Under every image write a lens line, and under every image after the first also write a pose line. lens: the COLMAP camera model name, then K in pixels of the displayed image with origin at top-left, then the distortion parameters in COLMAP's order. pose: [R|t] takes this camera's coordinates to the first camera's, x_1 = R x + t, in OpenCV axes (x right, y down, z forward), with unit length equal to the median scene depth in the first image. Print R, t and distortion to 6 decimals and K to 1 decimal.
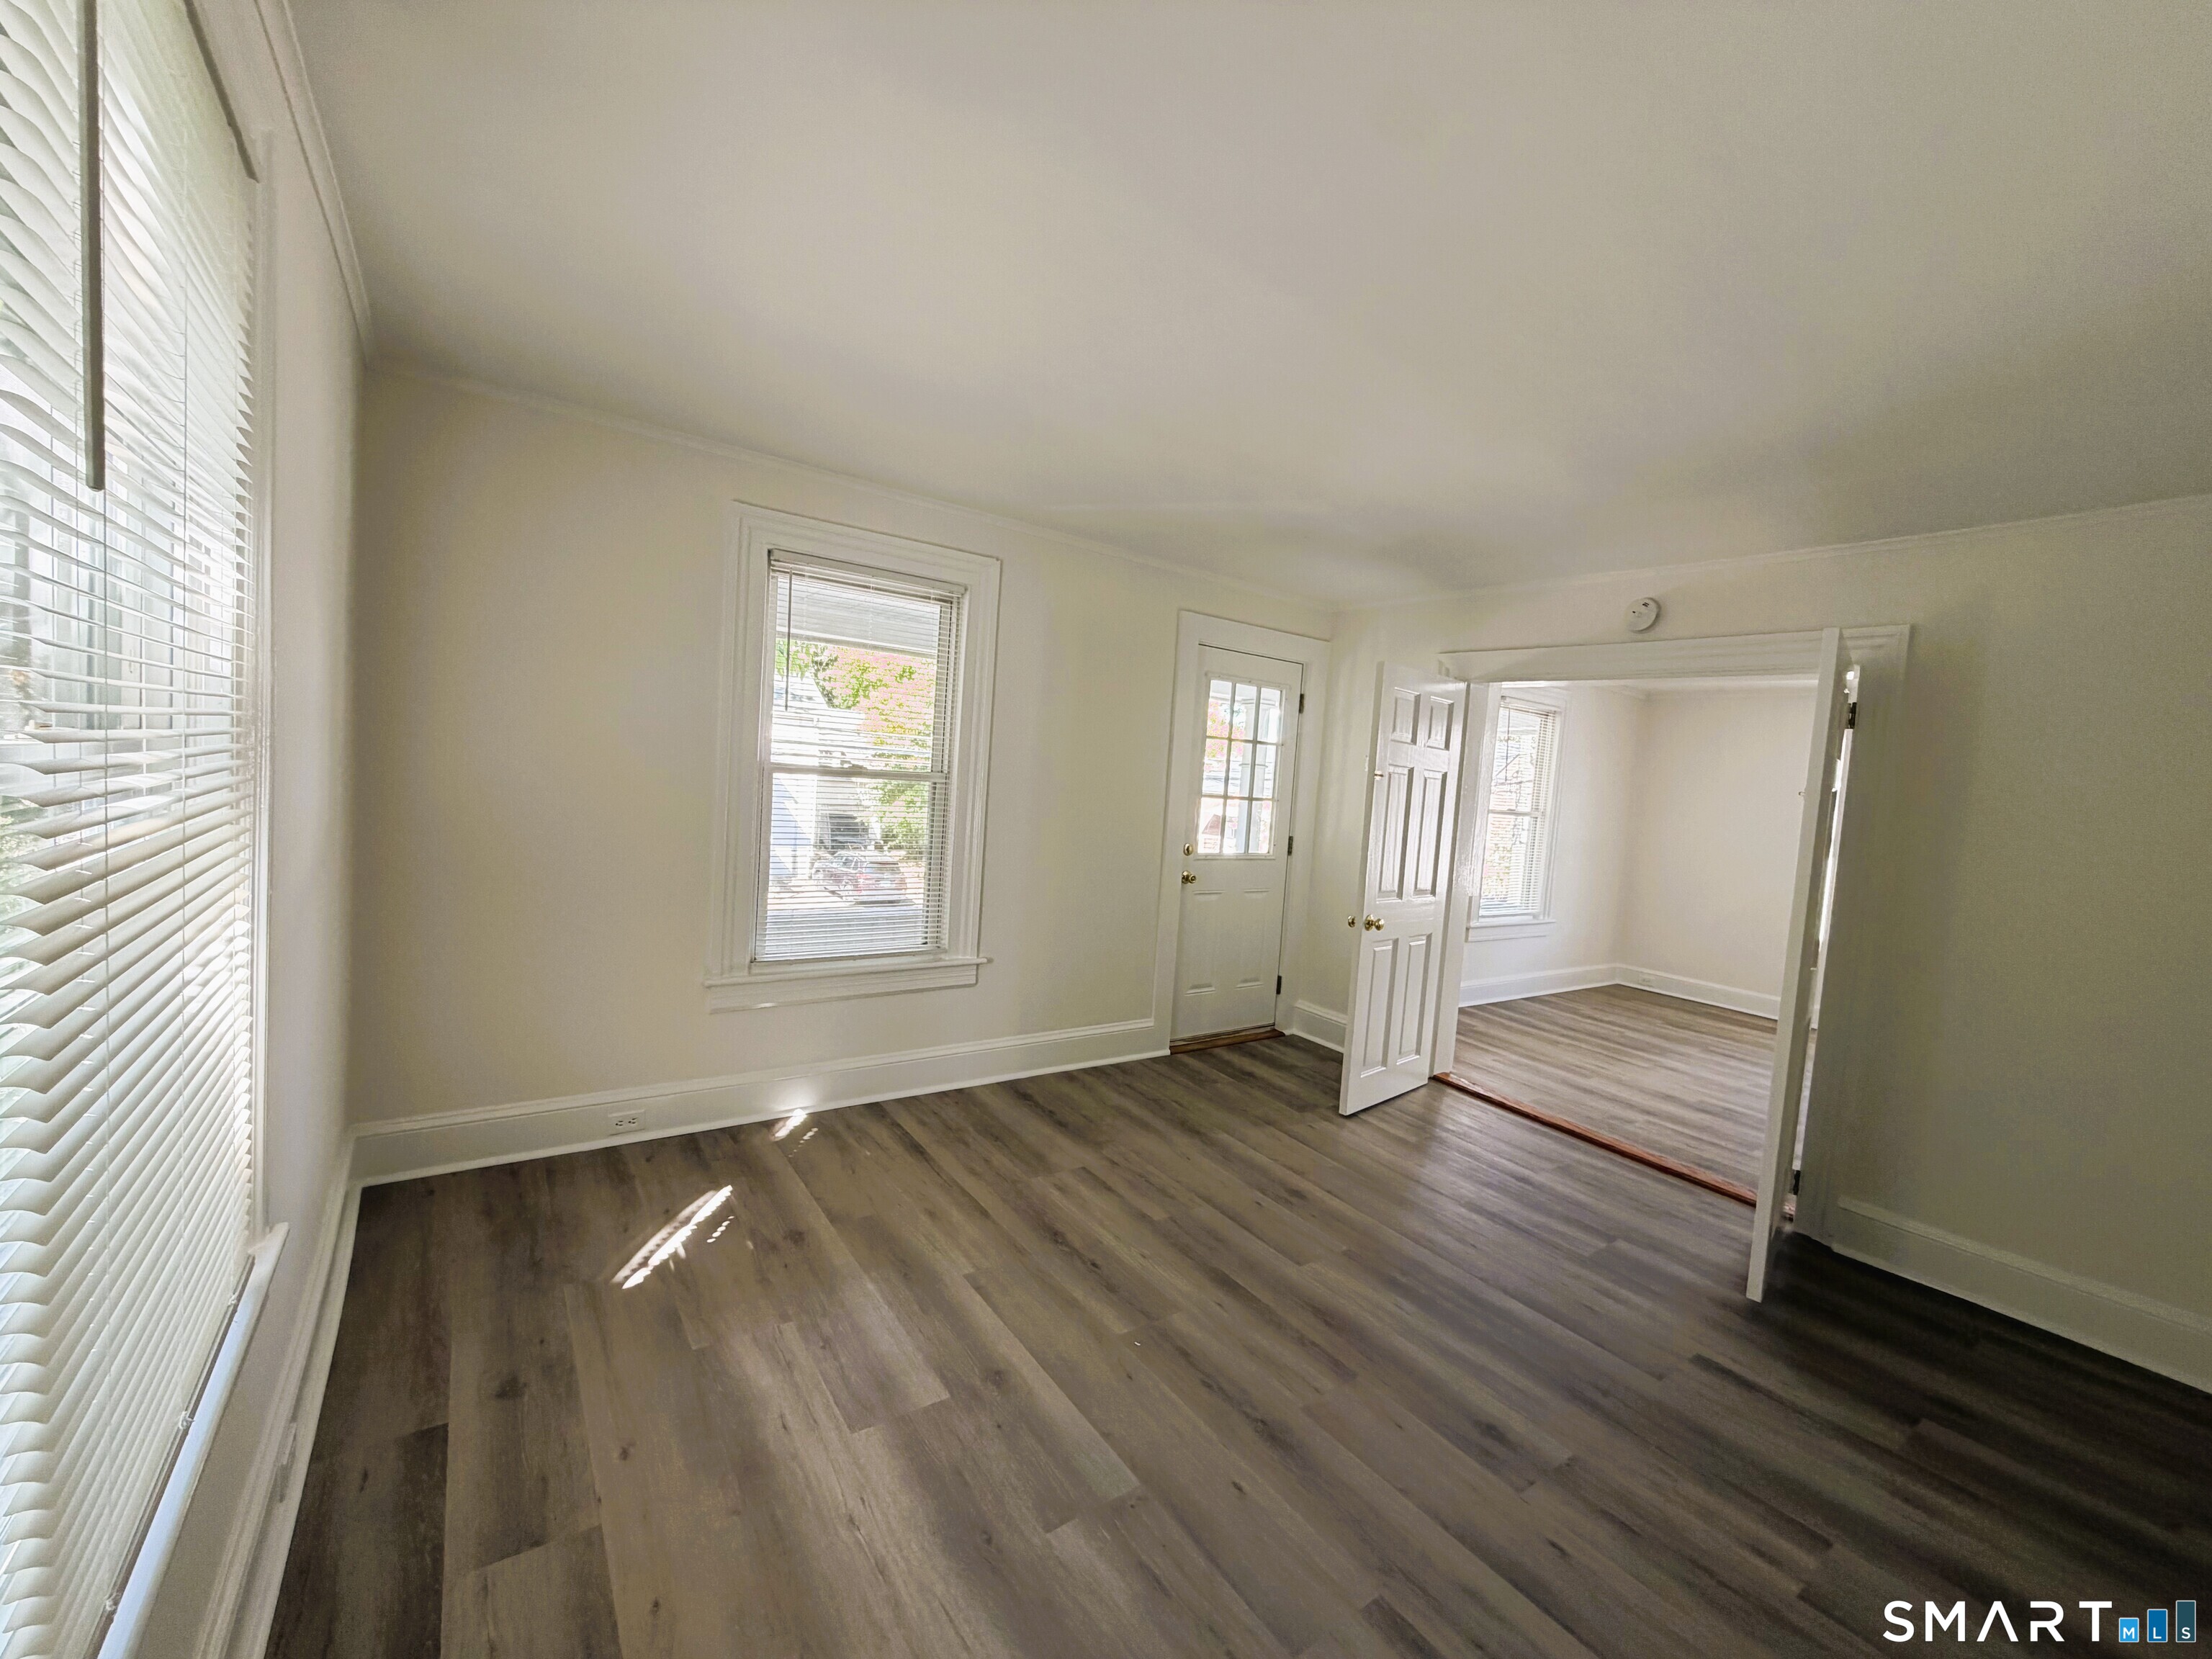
lens RADIAL K [[879.9, 0, 1109.5], [0, 879.9, 832.5], [0, 0, 1]] dist [0.002414, 0.000765]
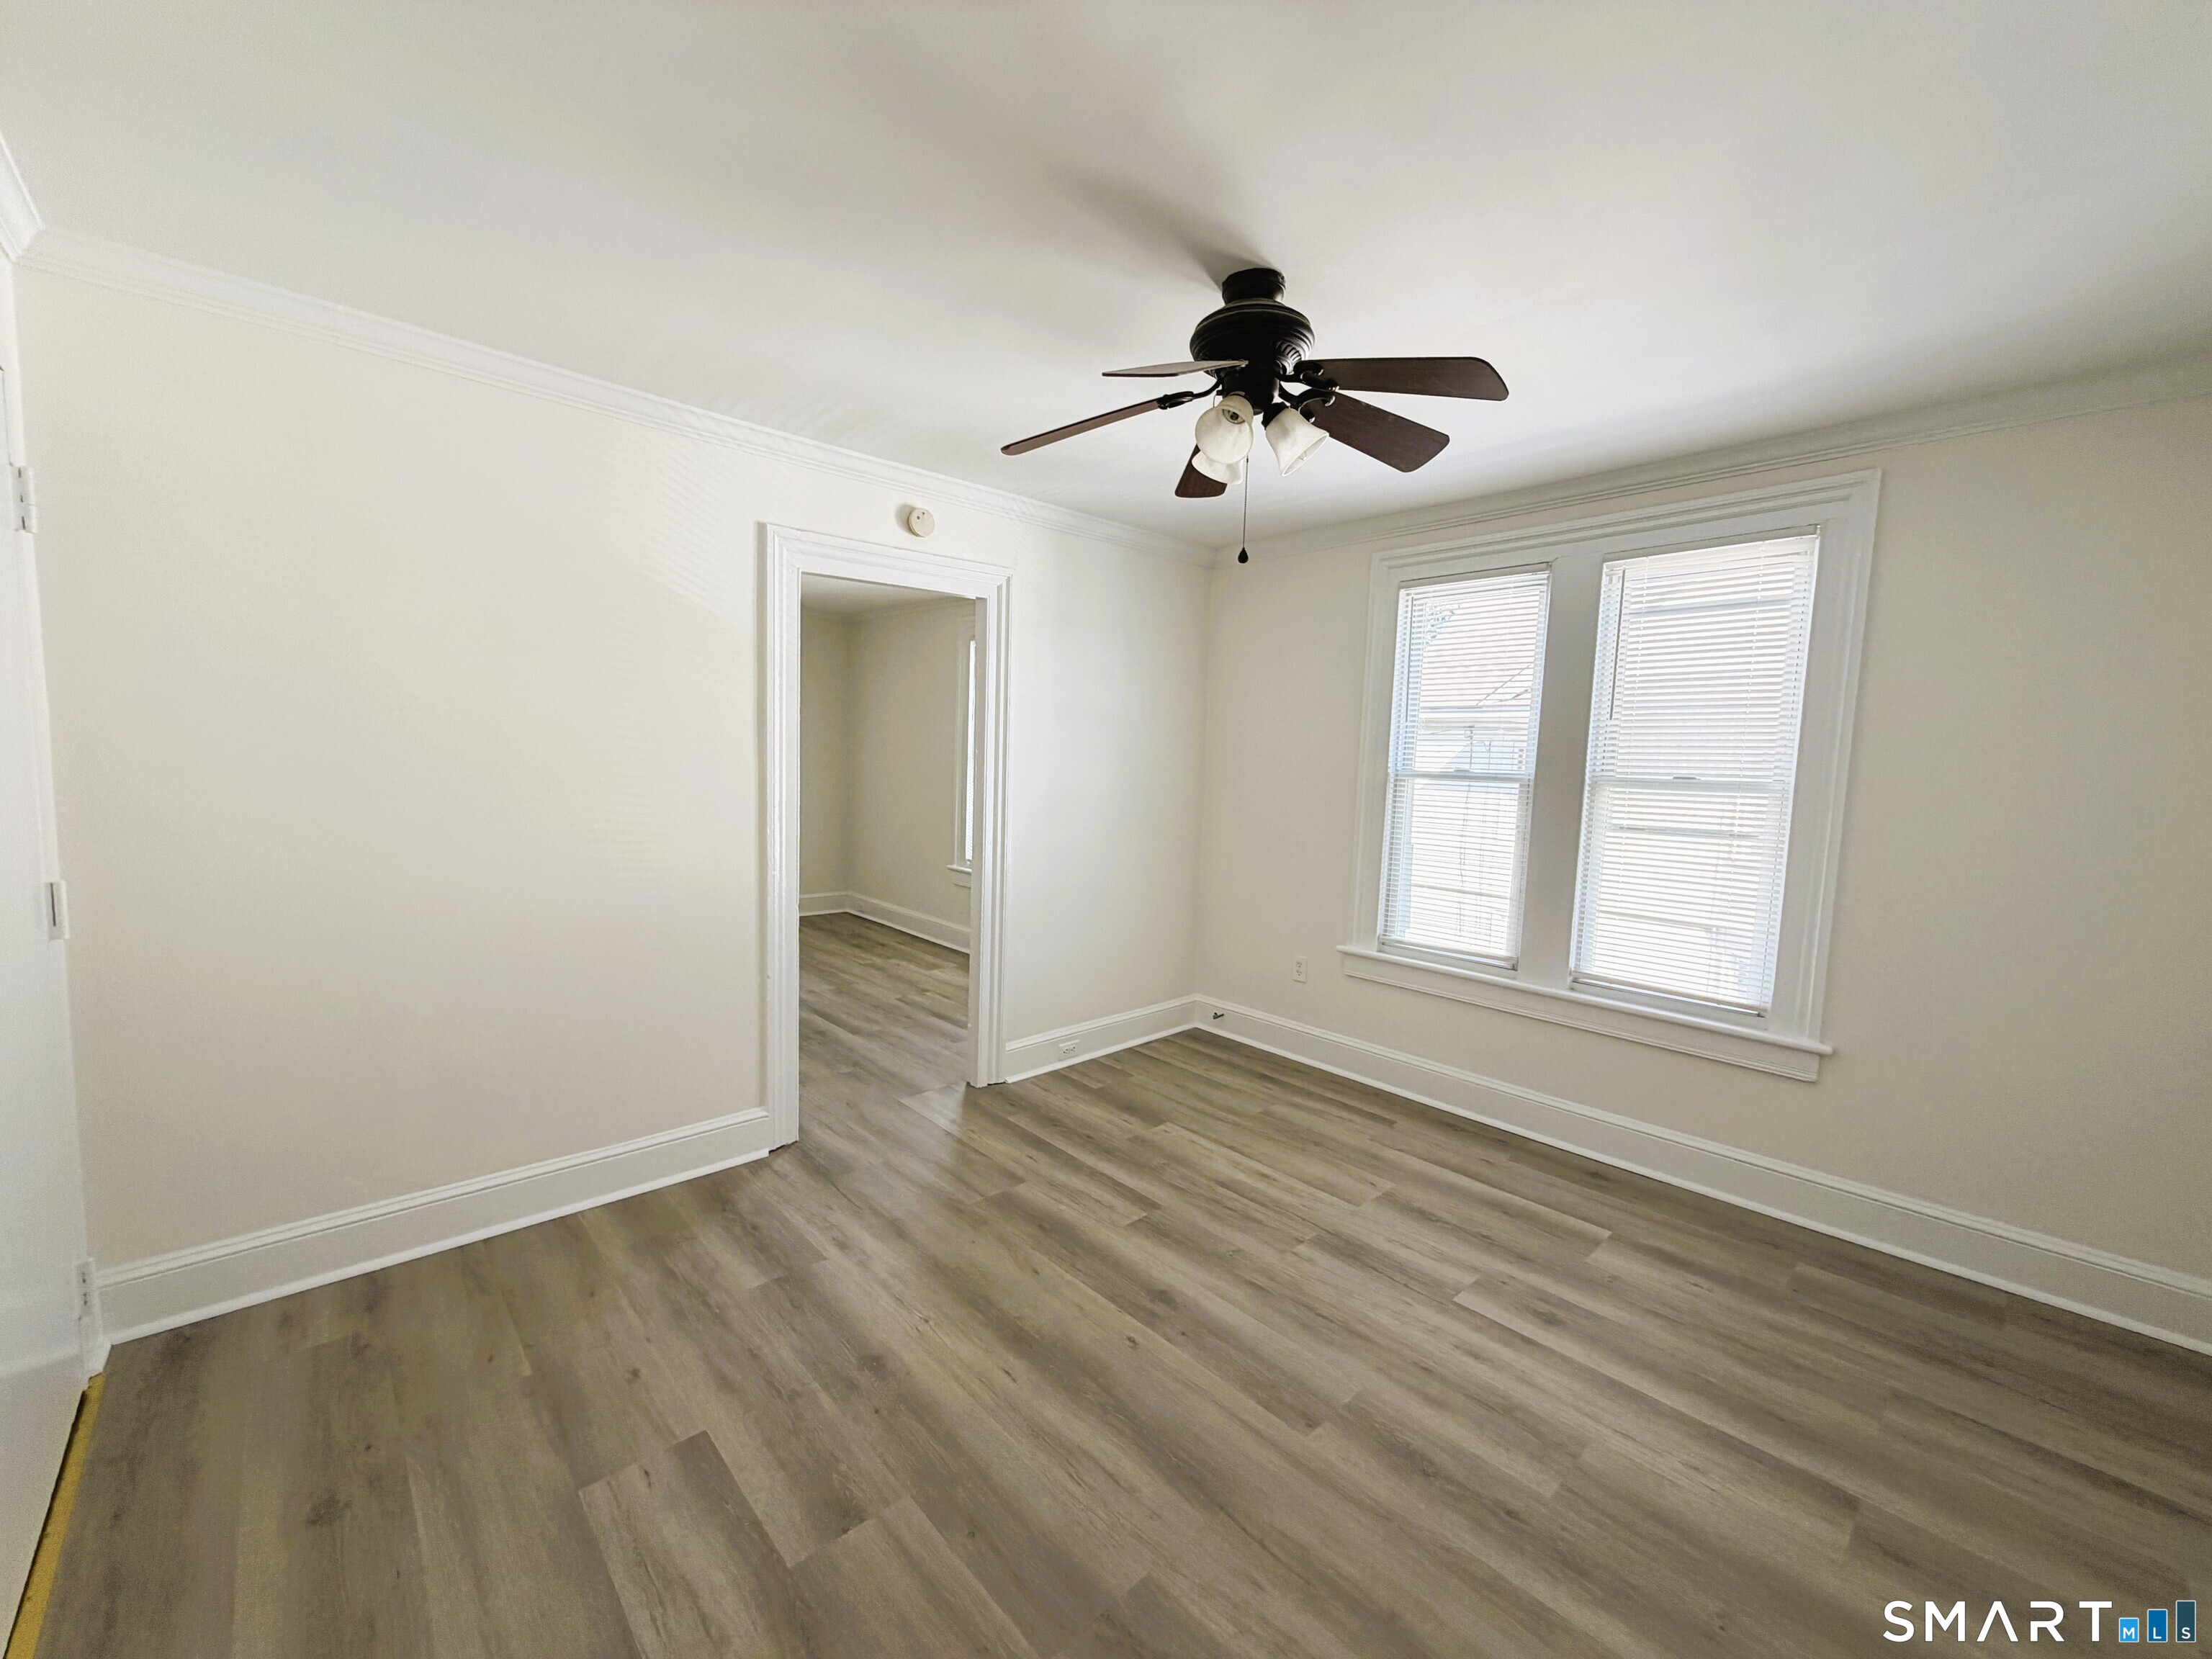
lens RADIAL K [[879.9, 0, 1109.0], [0, 879.9, 833.6], [0, 0, 1]] dist [0.002414, 0.000765]
pose [[0.990245, -0.057869, 0.126750, 1.594406], [0.053948, 0.997959, 0.034154, 0.138859], [-0.128468, -0.026983, 0.991347, -0.025731]]
